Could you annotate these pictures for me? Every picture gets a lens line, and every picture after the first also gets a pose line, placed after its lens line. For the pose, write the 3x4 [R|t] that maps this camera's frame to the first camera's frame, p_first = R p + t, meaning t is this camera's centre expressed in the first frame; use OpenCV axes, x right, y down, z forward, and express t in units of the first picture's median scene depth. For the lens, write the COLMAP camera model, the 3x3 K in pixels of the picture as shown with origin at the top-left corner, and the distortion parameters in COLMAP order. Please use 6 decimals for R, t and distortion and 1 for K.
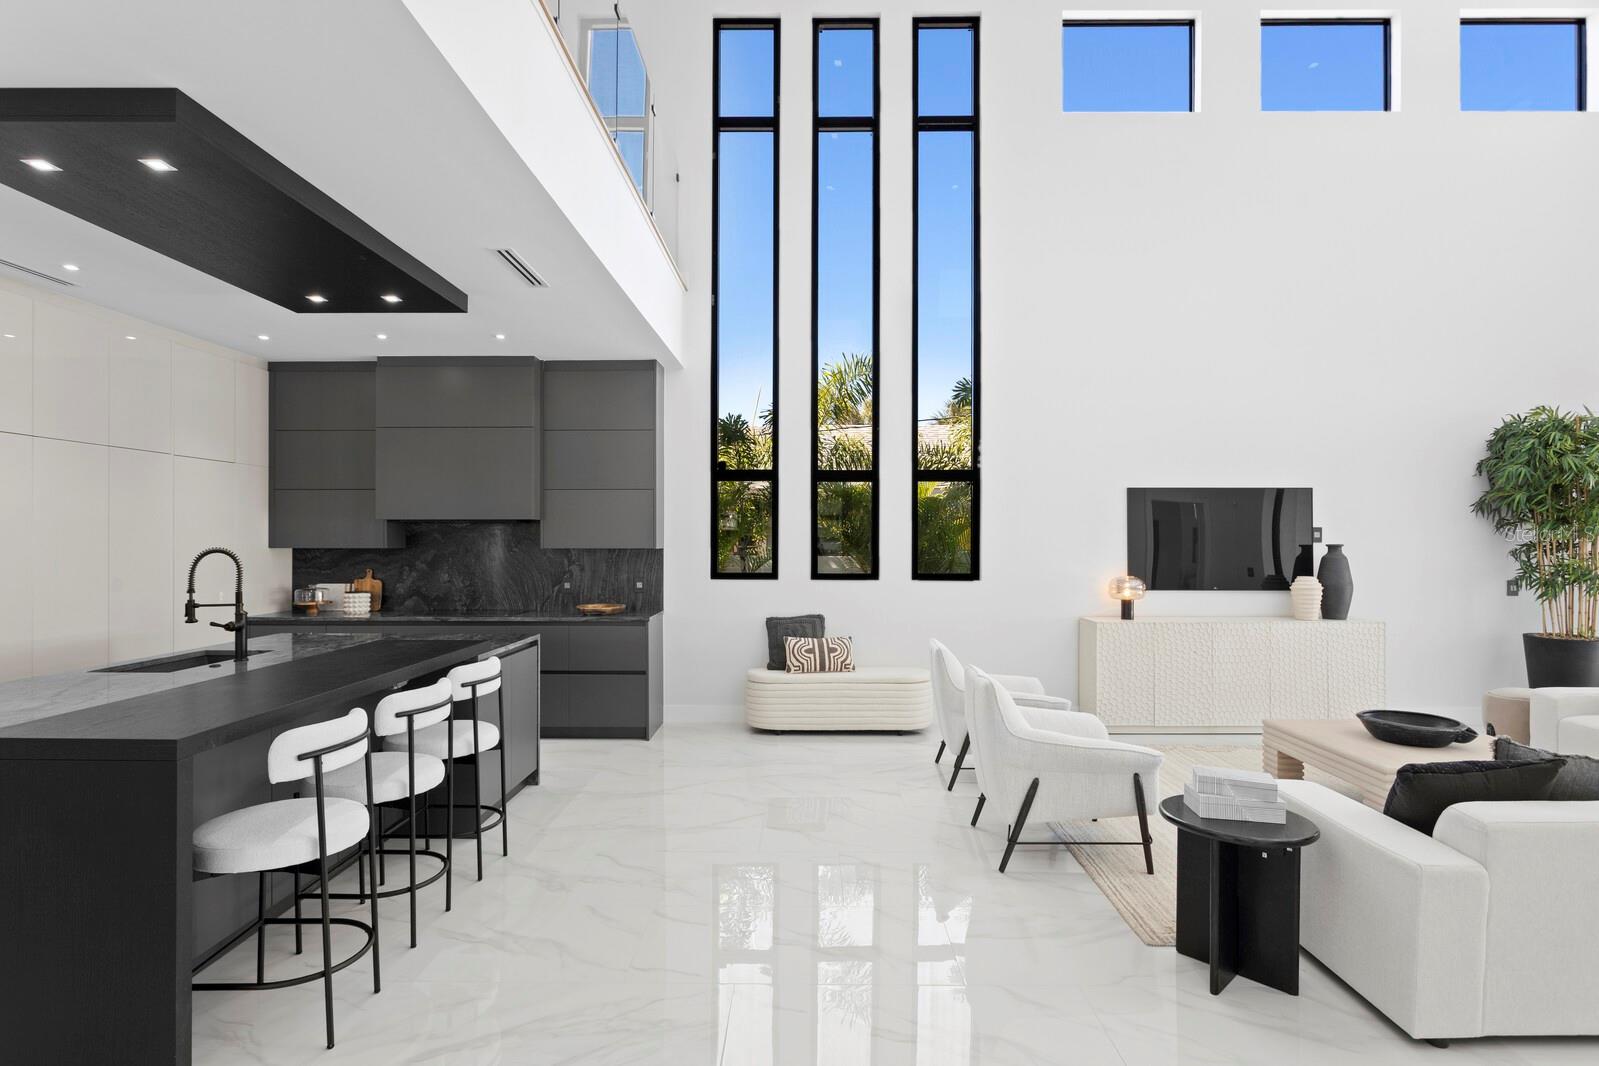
lens RADIAL K [[820.6, 0, 804.8], [0, 820.6, 537.2], [0, 0, 1]] dist [-0.000383, 0.001949]
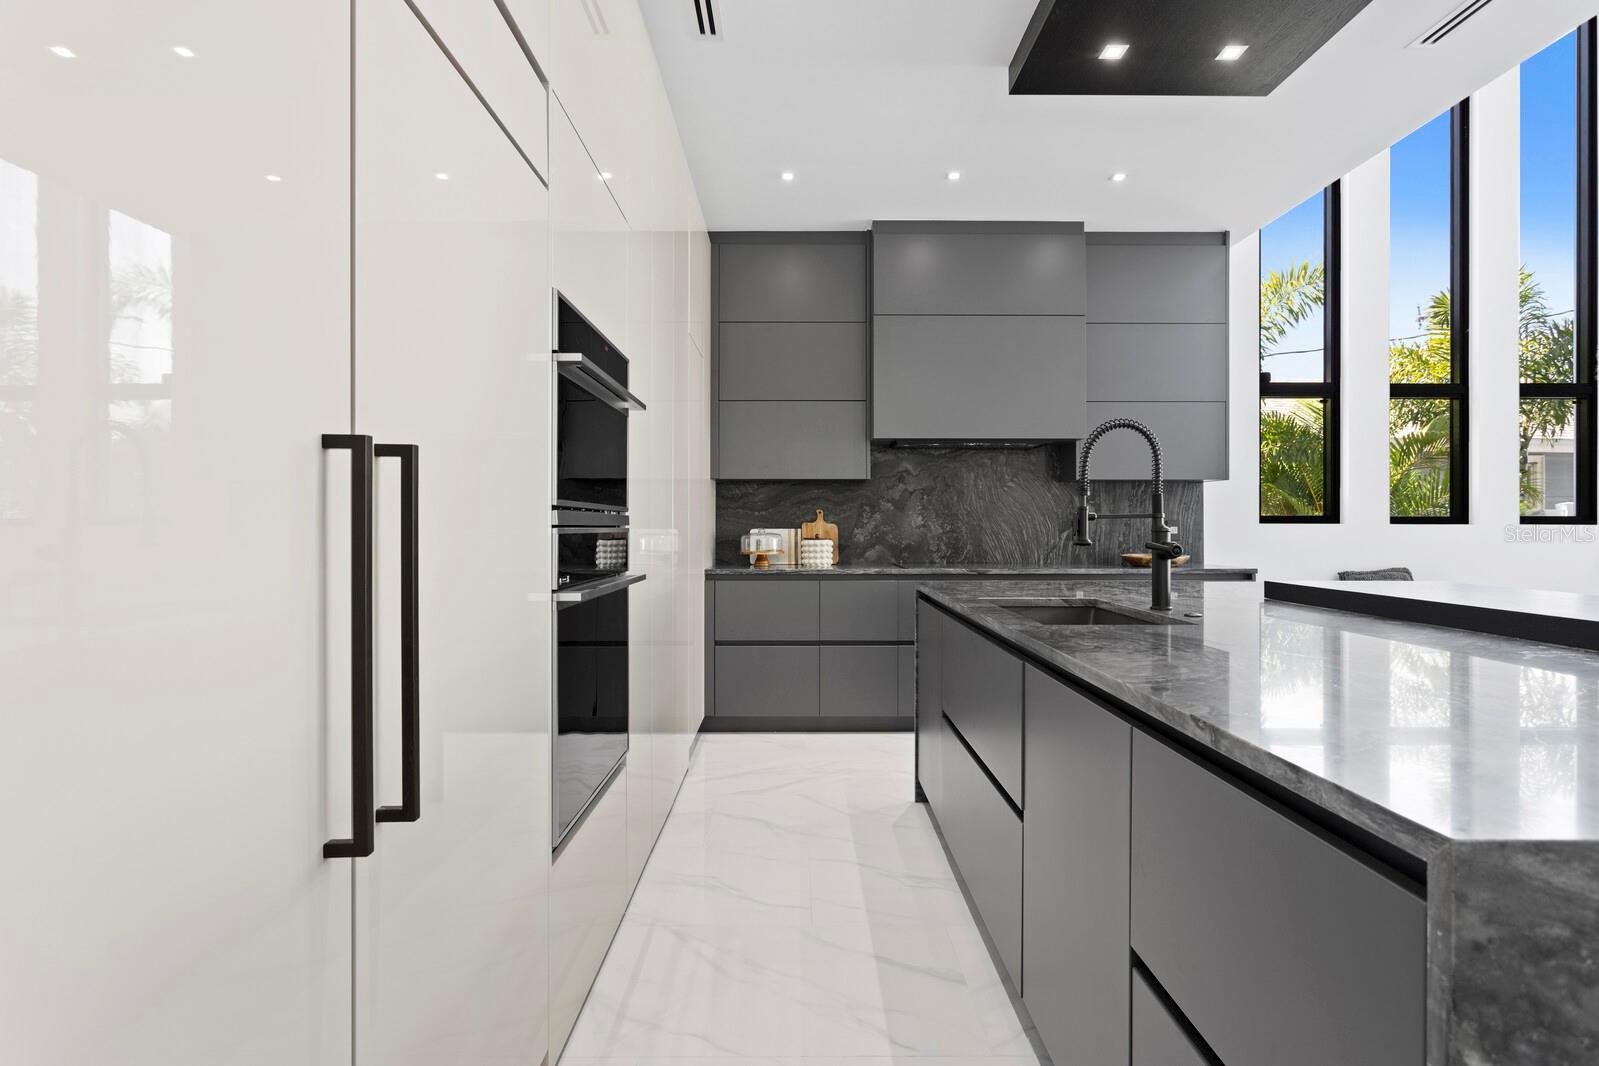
lens RADIAL K [[820.6, 0, 807.9], [0, 820.6, 522.4], [0, 0, 1]] dist [-0.000383, 0.001949]
pose [[0.999321, -0.000071, 0.036833, -0.569782], [0.000250, 0.999988, -0.004850, 0.054519], [-0.036832, 0.004856, 0.999310, 0.242423]]
